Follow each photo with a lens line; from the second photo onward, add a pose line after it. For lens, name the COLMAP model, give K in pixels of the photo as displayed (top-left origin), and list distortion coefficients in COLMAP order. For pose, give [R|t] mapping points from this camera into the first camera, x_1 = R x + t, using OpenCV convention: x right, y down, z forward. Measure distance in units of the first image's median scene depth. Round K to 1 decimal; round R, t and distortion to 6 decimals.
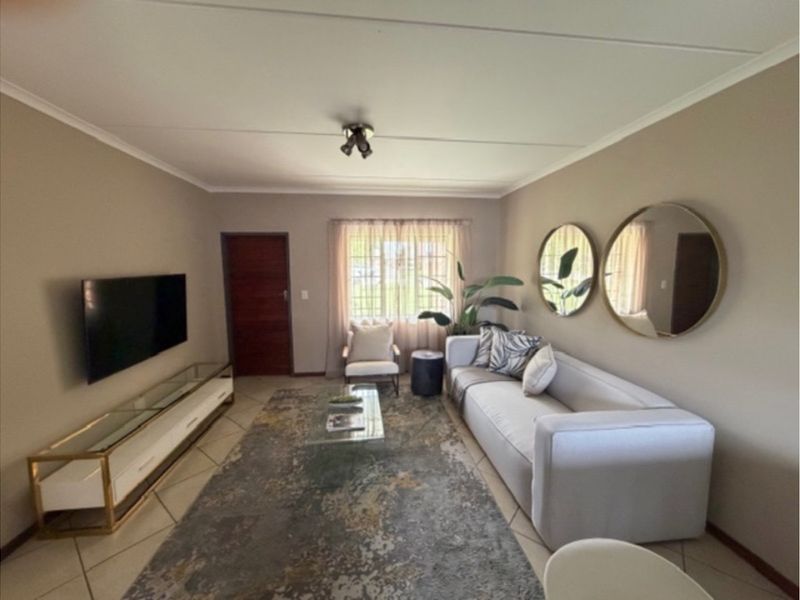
lens RADIAL K [[317.9, 0, 398.7], [0, 317.9, 302.2], [0, 0, 1]] dist [-0.002506, 0.000034]
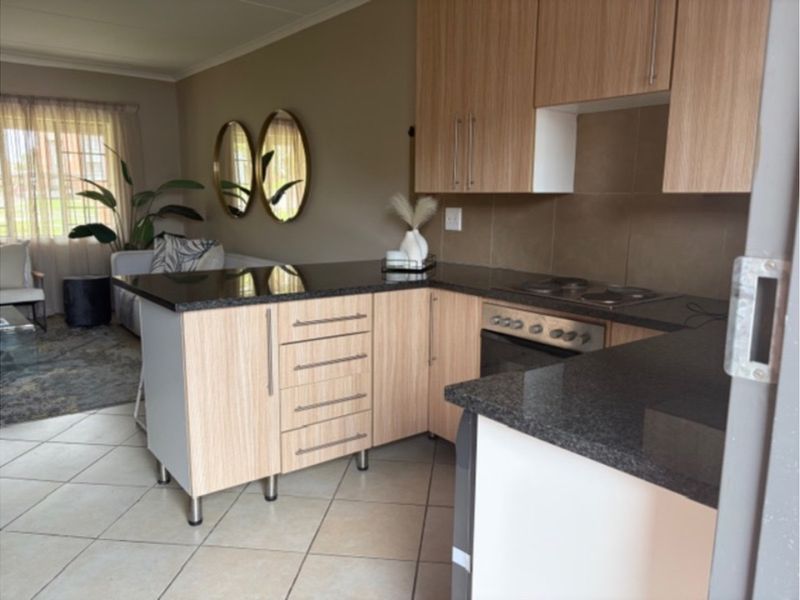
lens RADIAL K [[617.9, 0, 399.7], [0, 617.9, 298.8], [0, 0, 1]] dist [0.024285, -0.005806]
pose [[0.857532, -0.072068, 0.509357, -0.029776], [0.045261, 0.996868, 0.064847, 0.152800], [-0.512436, -0.032554, 0.858108, -0.705124]]
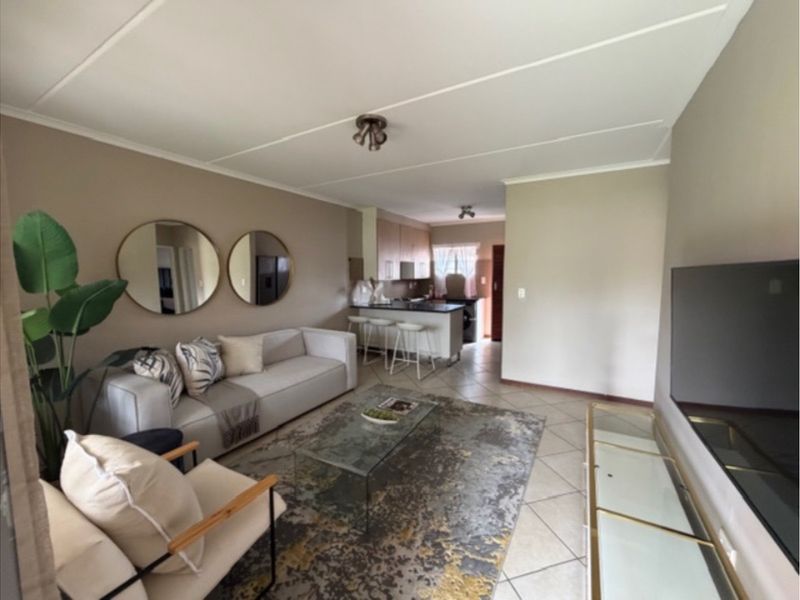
lens RADIAL K [[317.9, 0, 393.2], [0, 317.9, 301.0], [0, 0, 1]] dist [-0.002506, 0.000034]
pose [[-0.799385, -0.048305, 0.598875, -0.486414], [0.074367, 0.981143, 0.178404, -0.102127], [-0.596200, 0.187150, -0.780718, 1.114324]]
